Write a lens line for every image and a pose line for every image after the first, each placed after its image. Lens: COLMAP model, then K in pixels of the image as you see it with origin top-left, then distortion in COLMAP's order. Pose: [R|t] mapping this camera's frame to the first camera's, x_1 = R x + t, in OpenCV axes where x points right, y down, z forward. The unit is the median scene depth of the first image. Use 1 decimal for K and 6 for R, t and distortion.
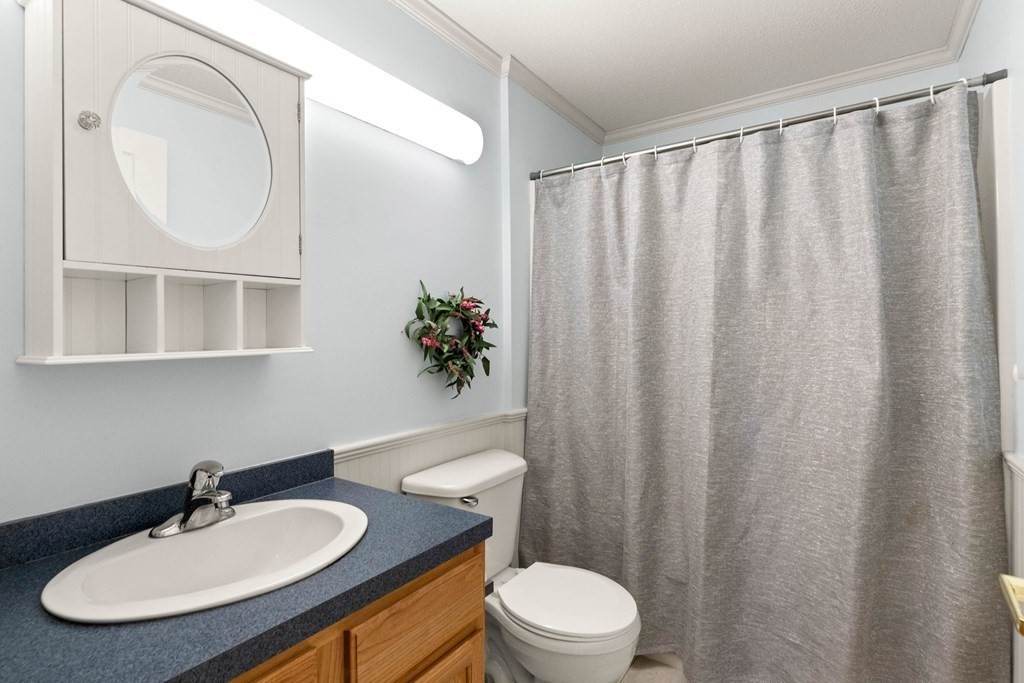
lens RADIAL K [[499.1, 0, 513.1], [0, 499.1, 339.8], [0, 0, 1]] dist [-0.005962, -0.000121]
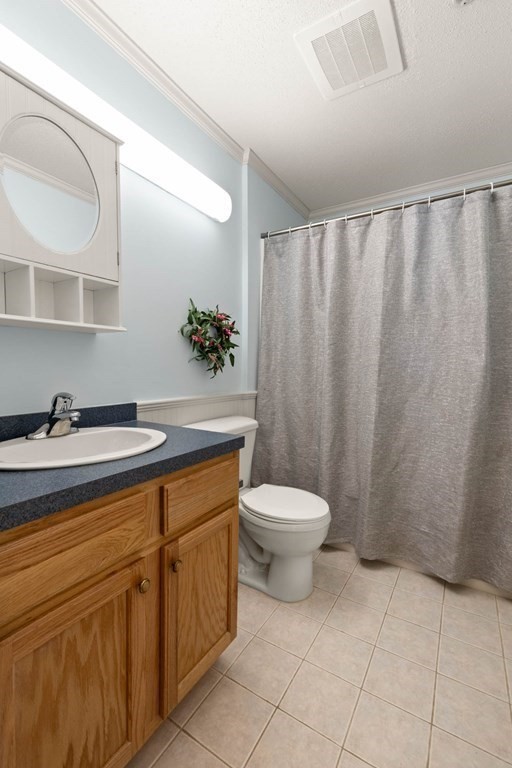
lens RADIAL K [[339.0, 0, 254.2], [0, 339.0, 385.2], [0, 0, 1]] dist [0.002802, -0.000770]
pose [[0.998883, 0.010635, 0.046047, -0.037754], [-0.013128, 0.998445, 0.054181, 0.083501], [-0.045399, -0.054725, 0.997469, -0.040608]]
